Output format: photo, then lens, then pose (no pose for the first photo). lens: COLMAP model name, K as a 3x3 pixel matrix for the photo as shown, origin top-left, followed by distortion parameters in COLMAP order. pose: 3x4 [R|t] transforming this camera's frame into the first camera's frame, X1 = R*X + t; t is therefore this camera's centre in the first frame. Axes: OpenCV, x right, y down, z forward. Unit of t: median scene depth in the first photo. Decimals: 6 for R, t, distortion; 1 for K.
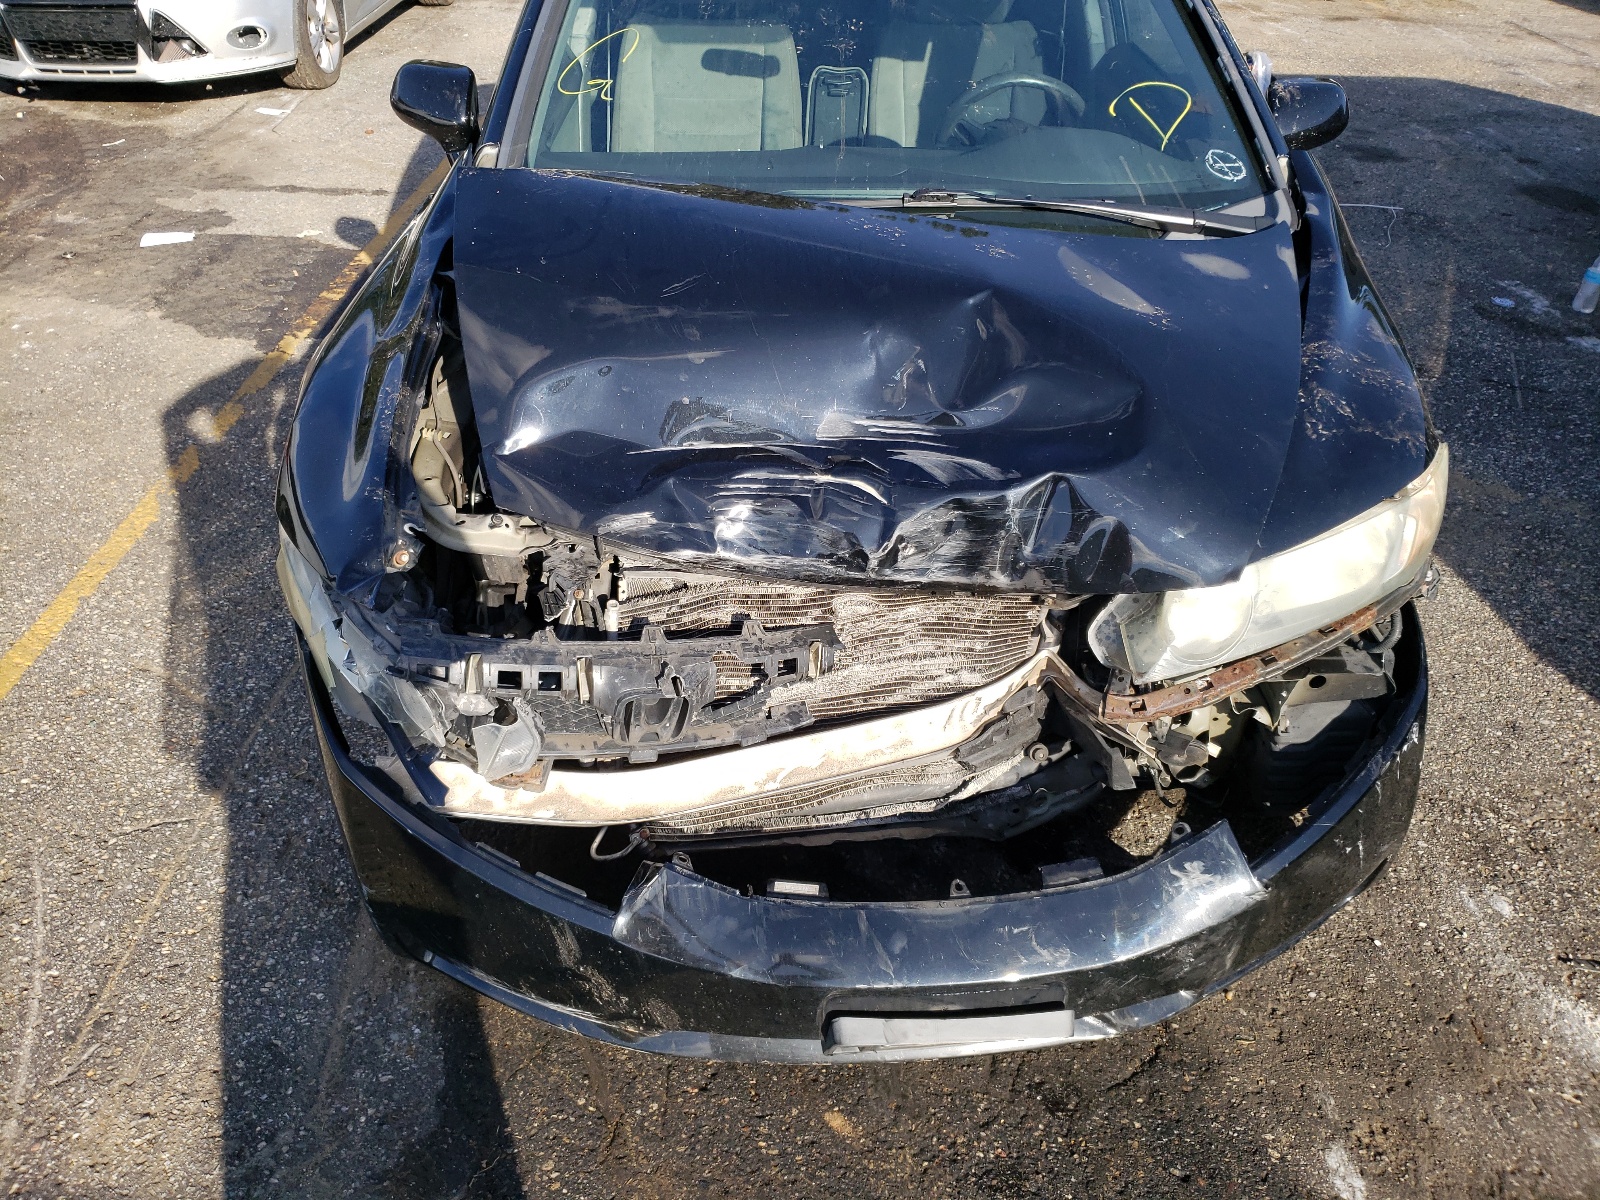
lens RADIAL K [[1223.6, 0, 818.9], [0, 1223.6, 563.2], [0, 0, 1]] dist [0.008659, -0.001984]
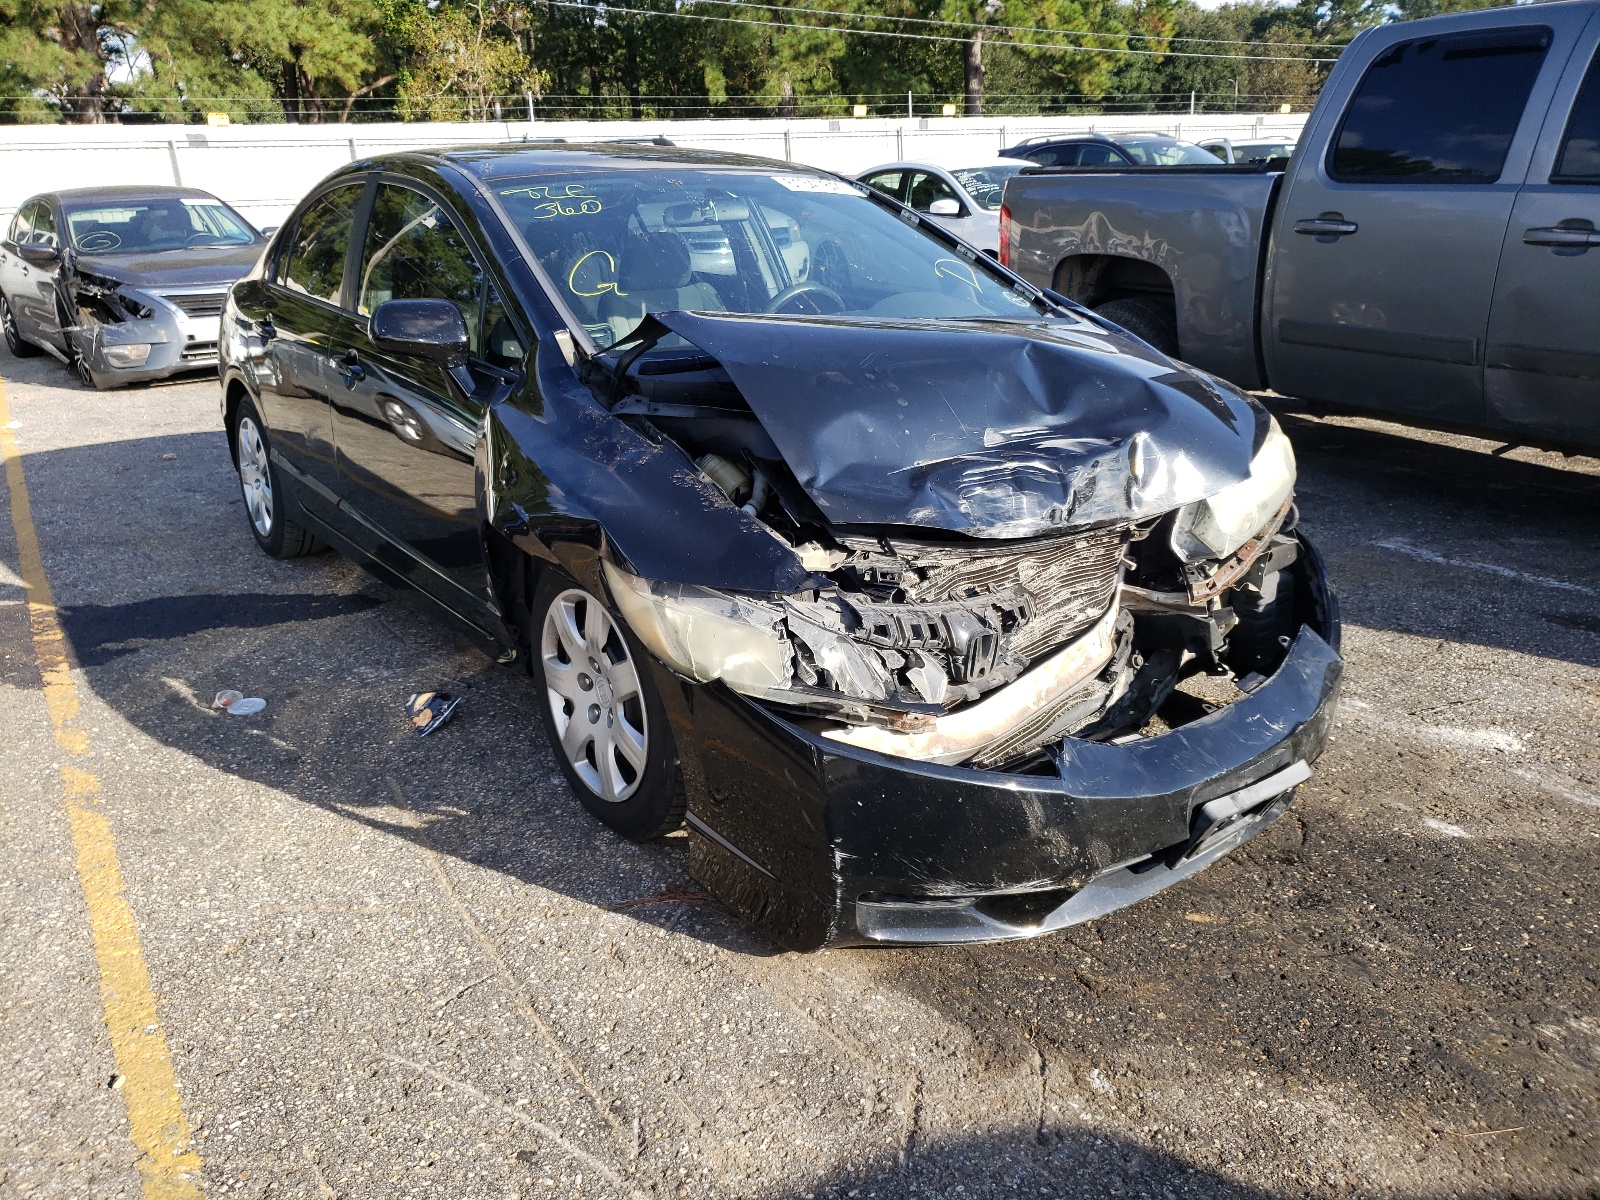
lens RADIAL K [[1219.0, 0, 797.3], [0, 1219.0, 599.2], [0, 0, 1]] dist [-0.012158, 0.002743]
pose [[0.837994, -0.207870, 0.504535, -0.864042], [0.333659, 0.926808, -0.172334, 0.211972], [-0.431784, 0.312758, 0.846017, -0.008926]]
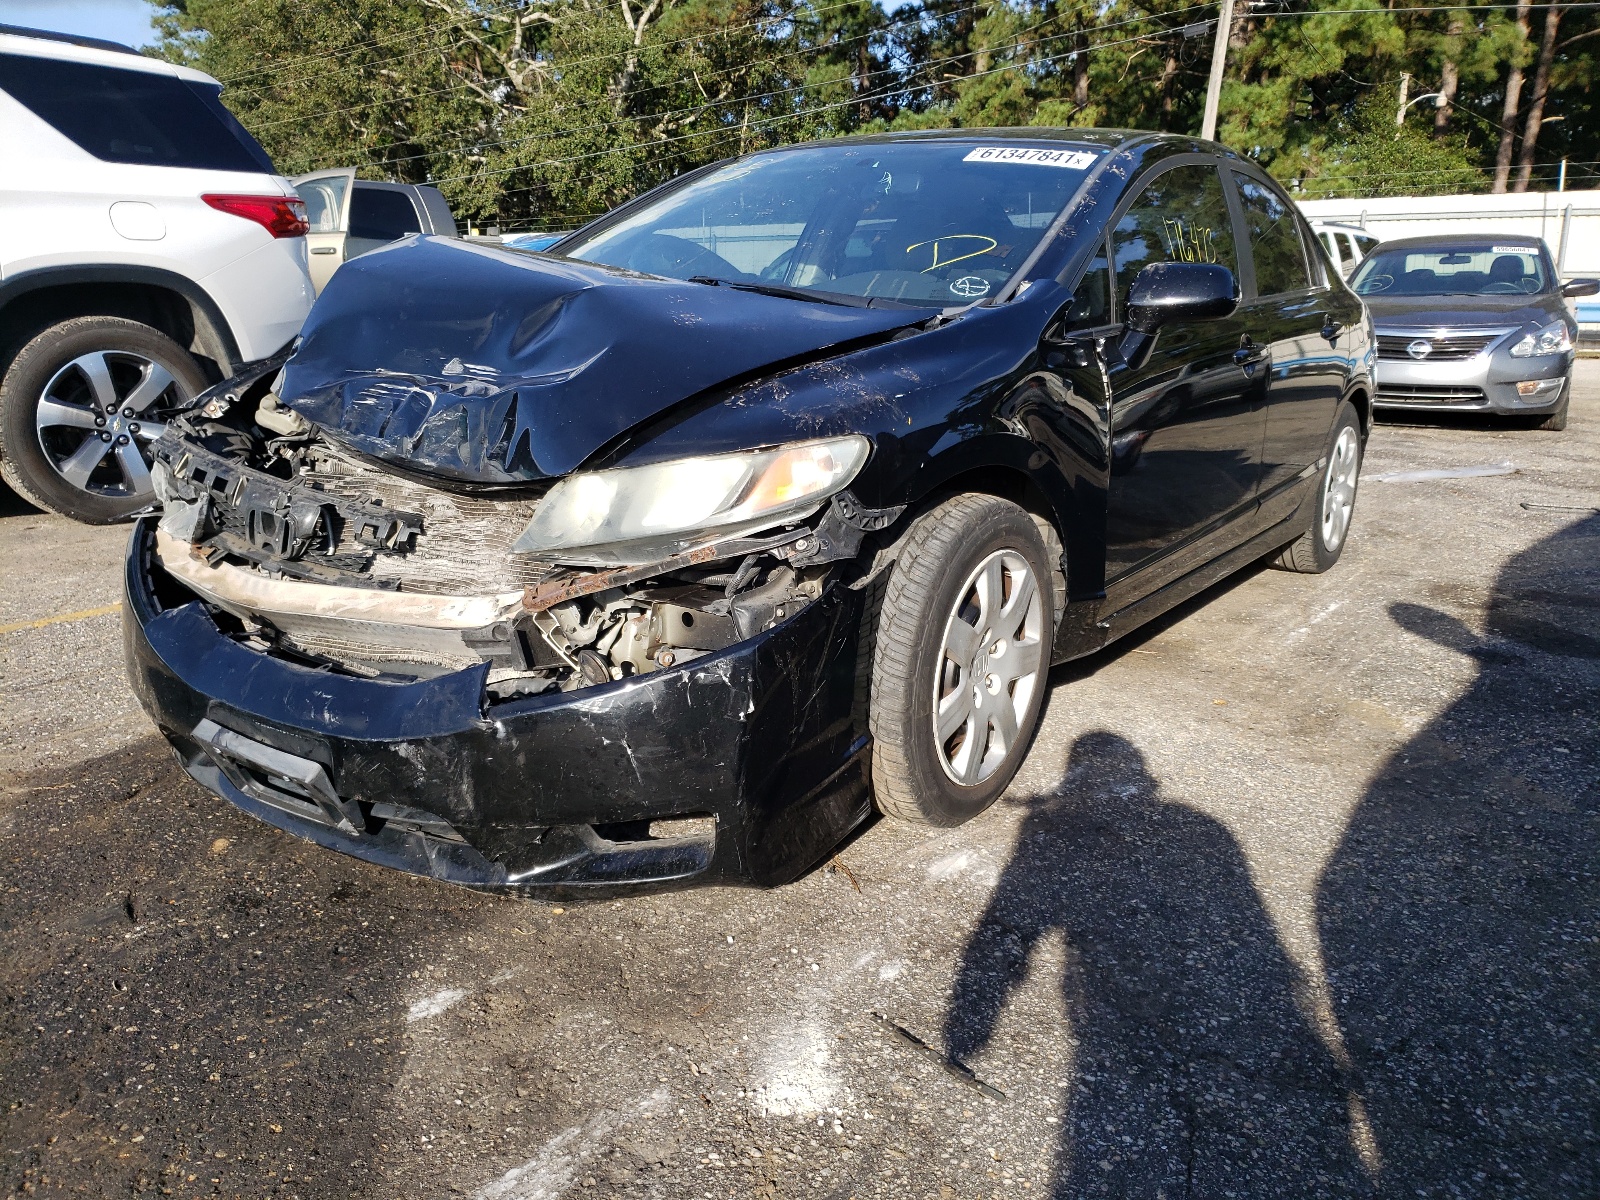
lens RADIAL K [[1223.6, 0, 798.1], [0, 1223.6, 601.3], [0, 0, 1]] dist [0.008659, -0.001984]
pose [[0.806296, 0.163798, -0.568381, 1.078220], [-0.333939, 0.919171, -0.208830, 0.269386], [0.488233, 0.358184, 0.795822, 0.186497]]
